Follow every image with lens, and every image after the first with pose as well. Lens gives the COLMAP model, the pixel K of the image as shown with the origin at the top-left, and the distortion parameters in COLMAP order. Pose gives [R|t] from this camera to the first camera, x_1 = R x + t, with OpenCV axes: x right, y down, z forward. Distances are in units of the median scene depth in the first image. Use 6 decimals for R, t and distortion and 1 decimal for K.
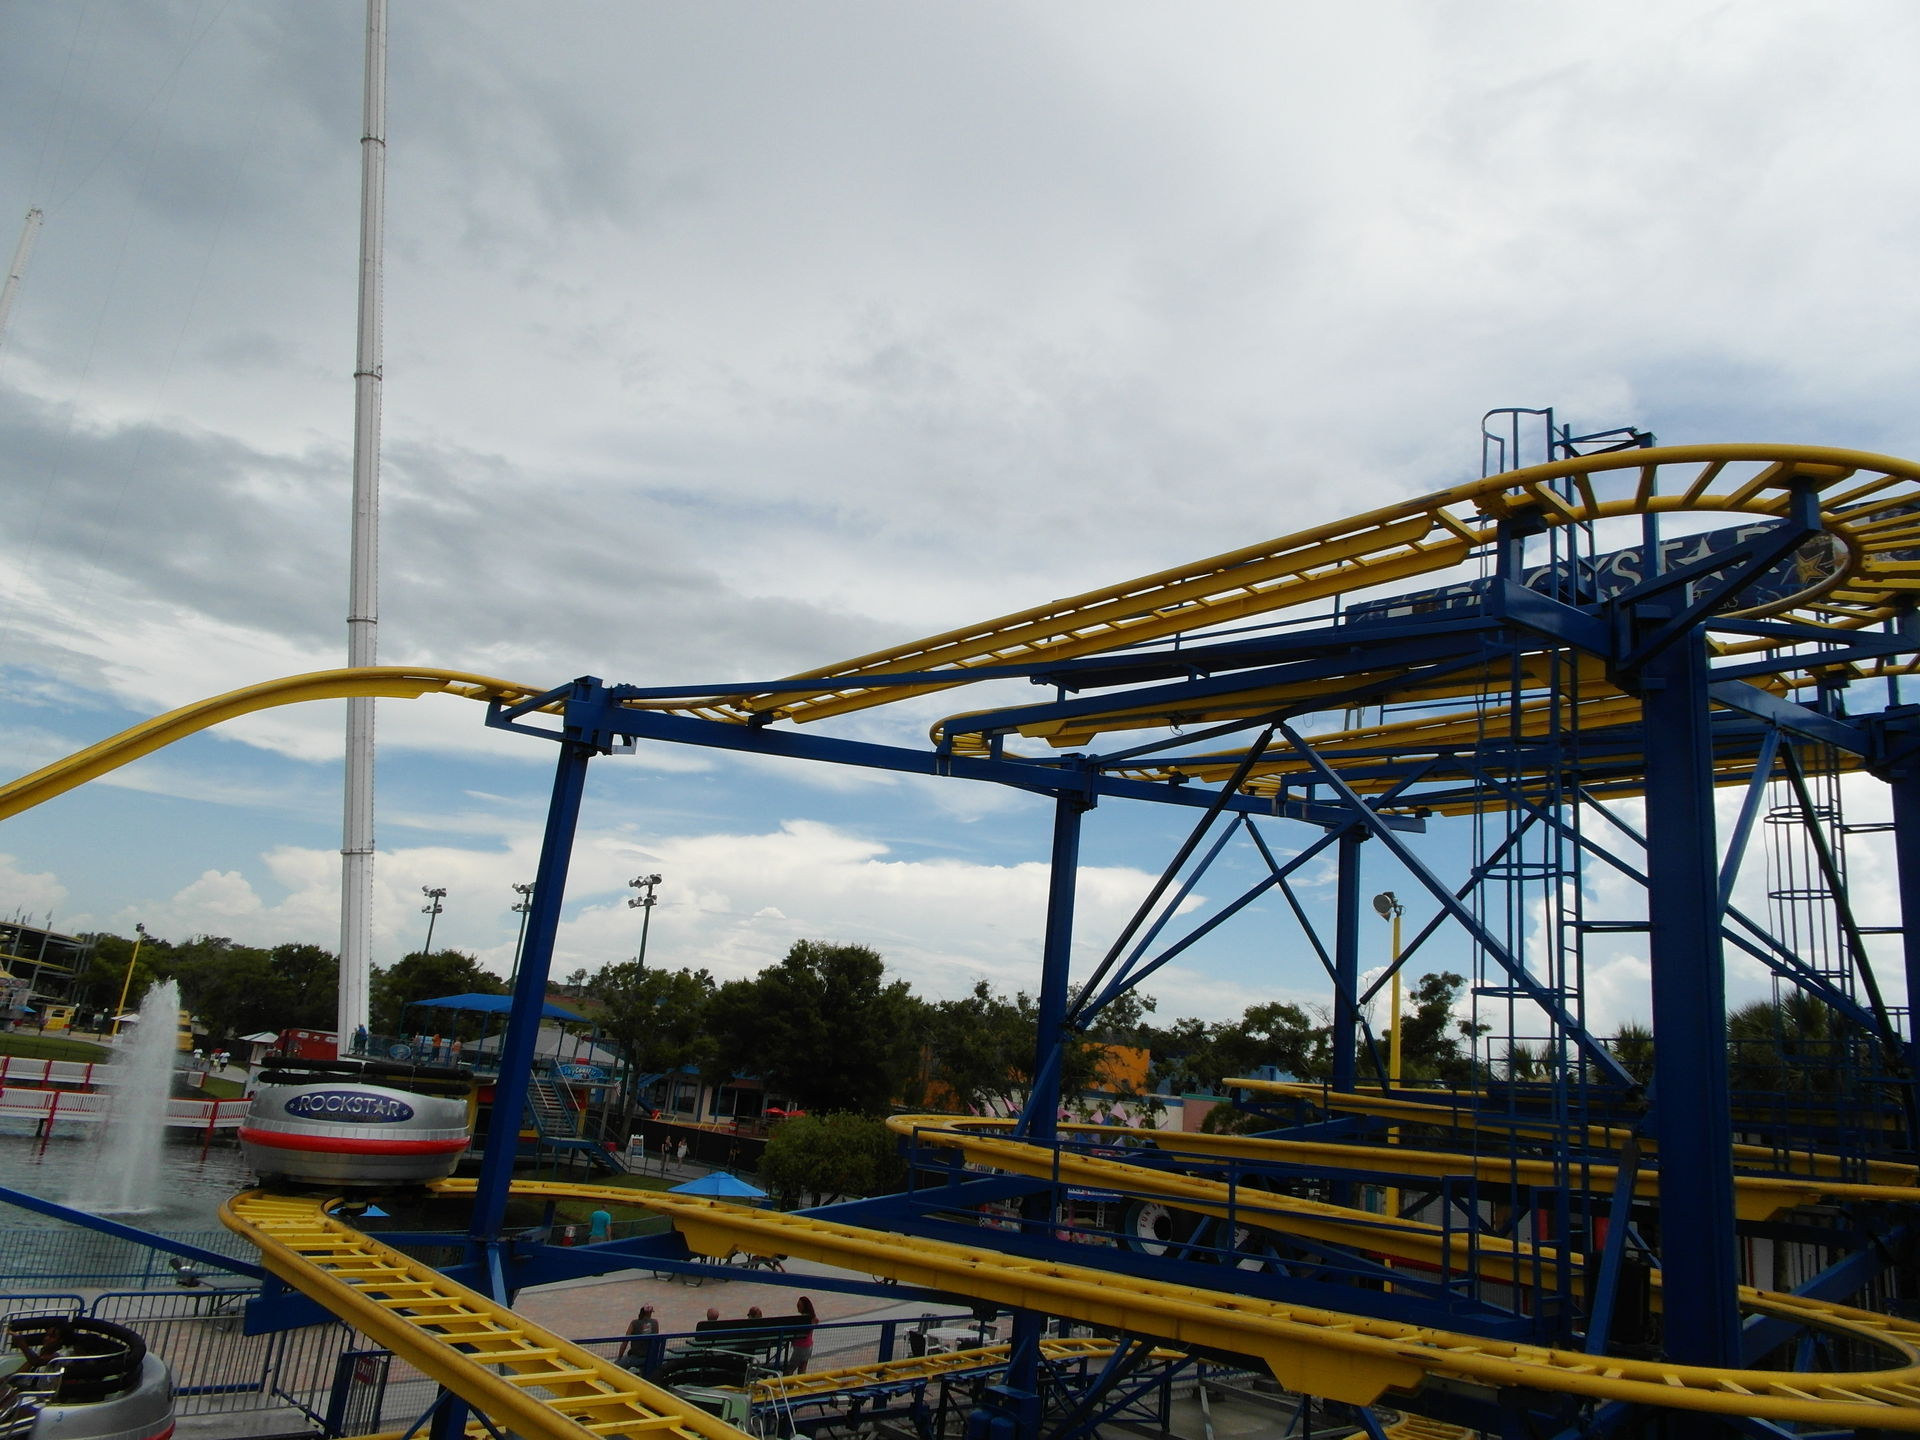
lens RADIAL K [[1319.8, 0, 993.9], [0, 1319.8, 730.2], [0, 0, 1]] dist [0.006917, -0.007334]
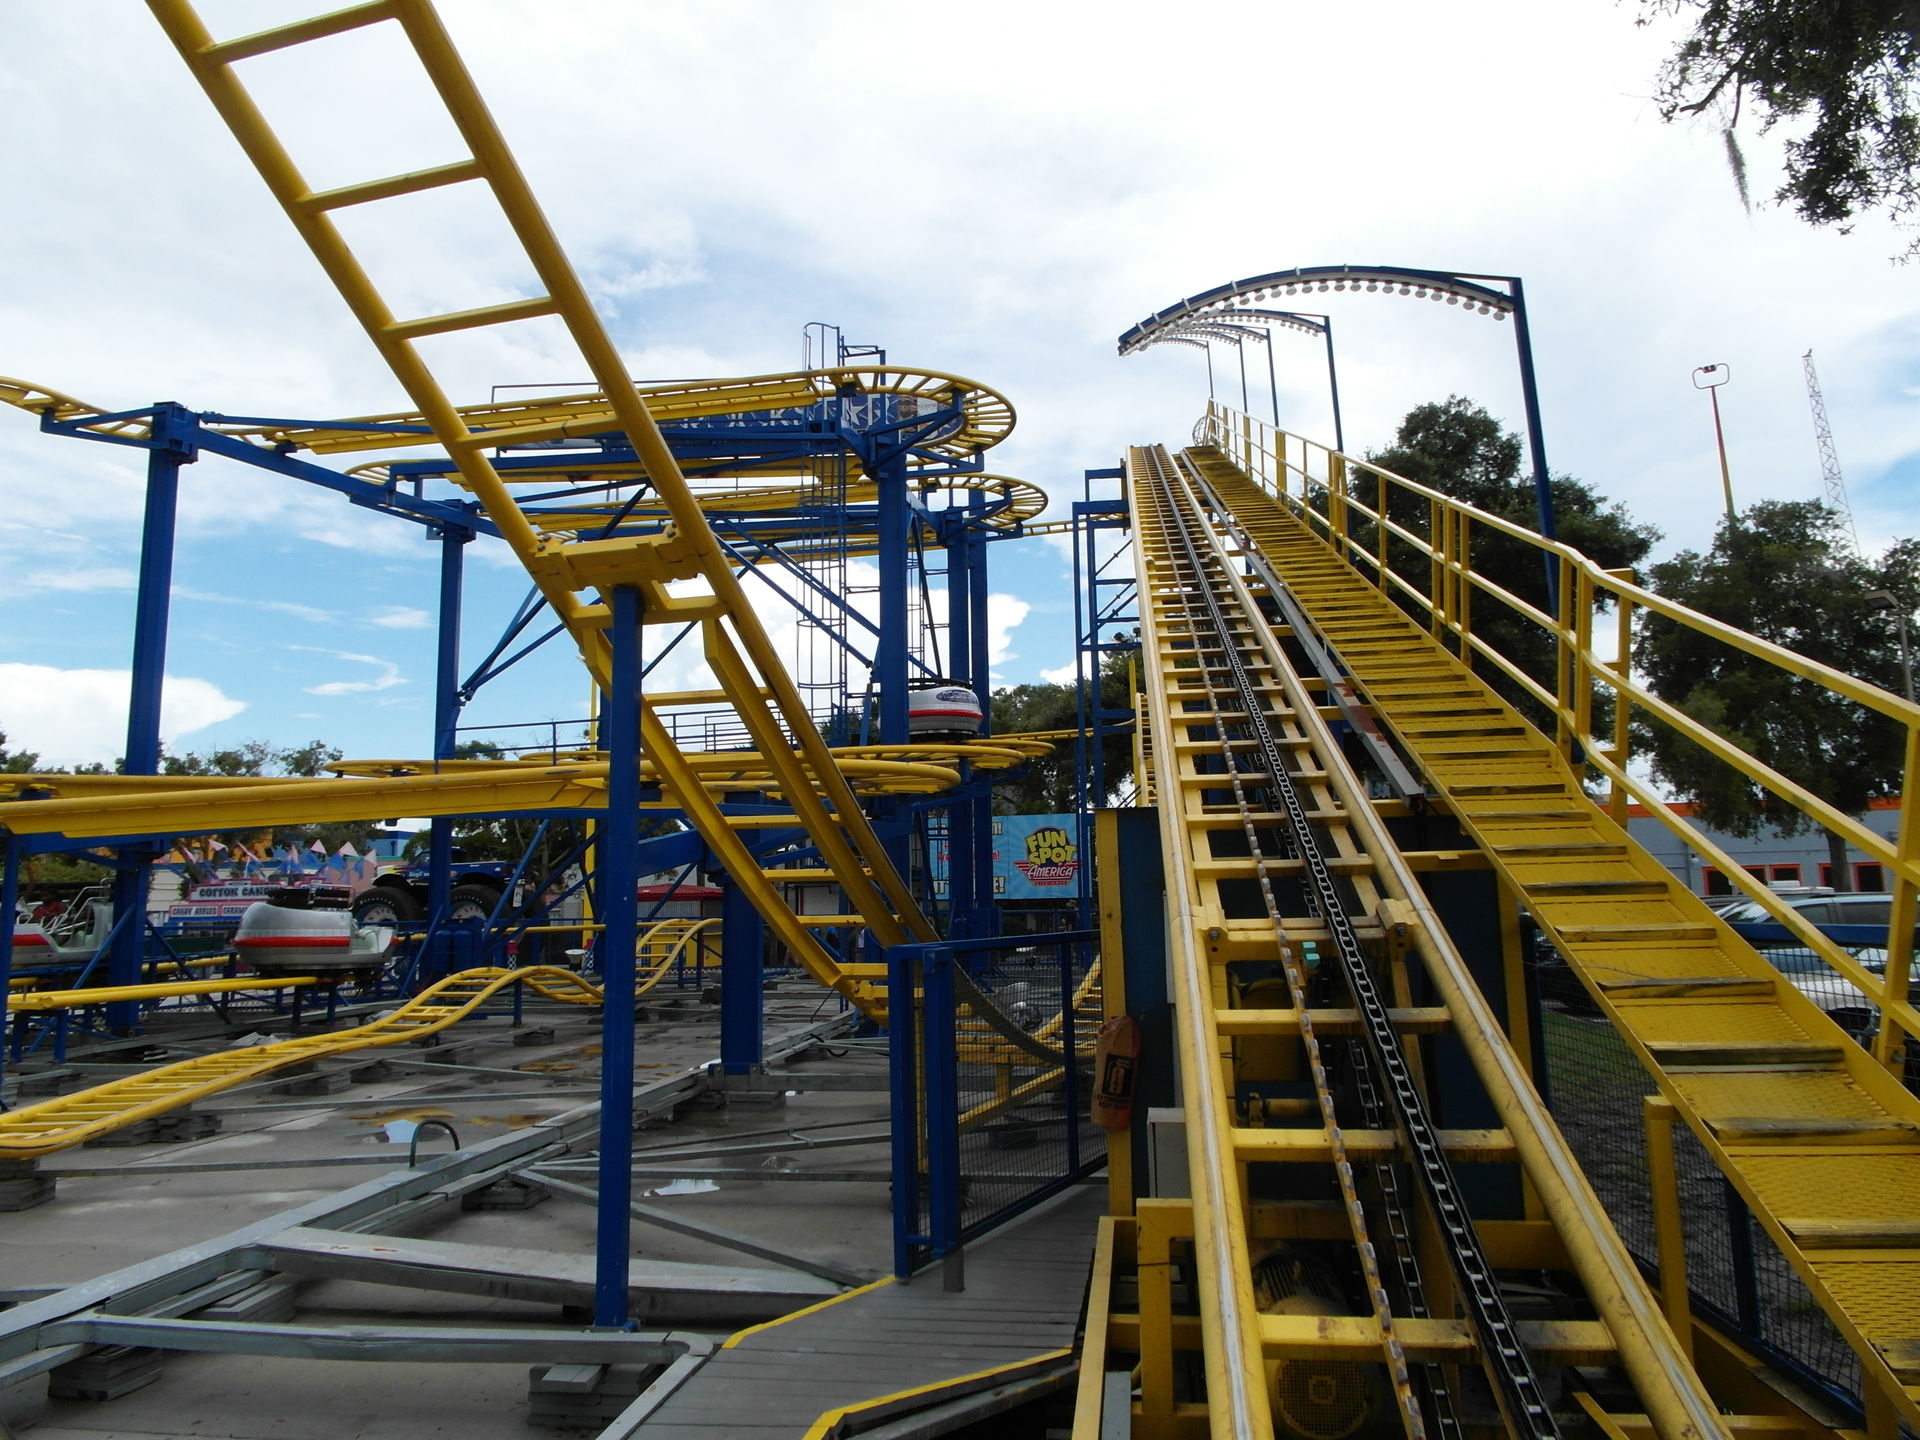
lens RADIAL K [[1319.8, 0, 962.5], [0, 1319.8, 723.2], [0, 0, 1]] dist [0.006917, -0.007334]
pose [[0.787004, -0.023148, 0.616513, -0.470524], [-0.062900, 0.991078, 0.117506, 0.067246], [-0.613733, -0.131256, 0.778527, -0.505553]]
